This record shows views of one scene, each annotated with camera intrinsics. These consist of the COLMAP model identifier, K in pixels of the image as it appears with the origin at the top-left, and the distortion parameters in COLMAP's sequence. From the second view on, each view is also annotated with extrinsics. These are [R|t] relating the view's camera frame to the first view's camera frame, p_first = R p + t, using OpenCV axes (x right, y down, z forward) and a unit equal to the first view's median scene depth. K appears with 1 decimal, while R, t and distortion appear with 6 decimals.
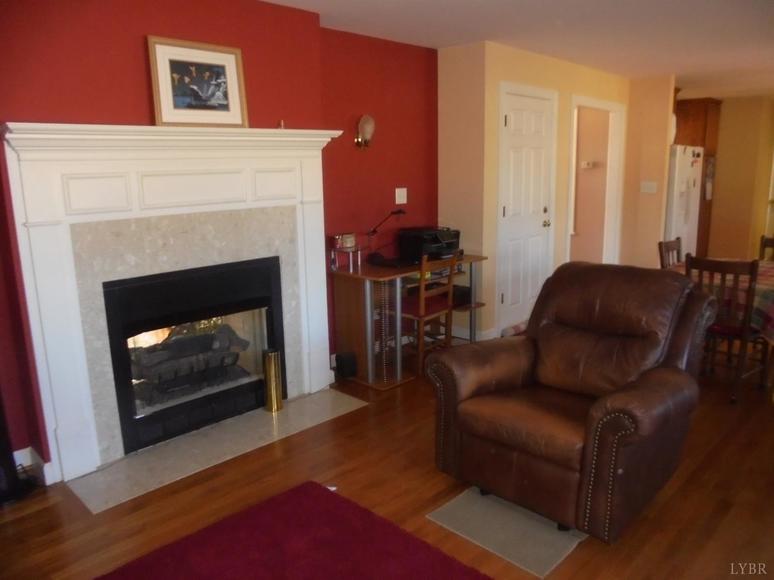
lens RADIAL K [[569.3, 0, 387.0], [0, 569.3, 290.0], [0, 0, 1]] dist [-0.072940, 0.064155]
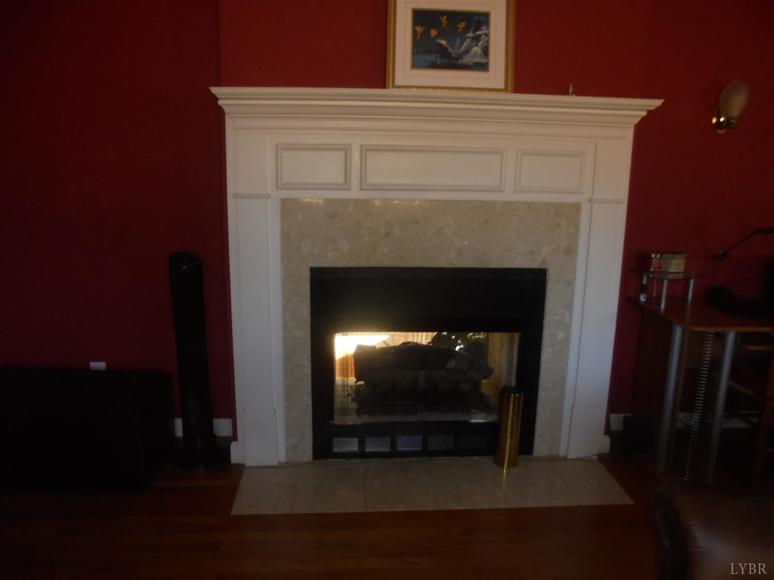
lens RADIAL K [[588.3, 0, 387.0], [0, 588.3, 290.0], [0, 0, 1]] dist [-0.112592, 0.071216]
pose [[0.753882, 0.173424, -0.633708, 0.165647], [-0.172517, 0.982940, 0.063764, -0.053173], [0.633956, 0.061255, 0.770940, 0.328350]]
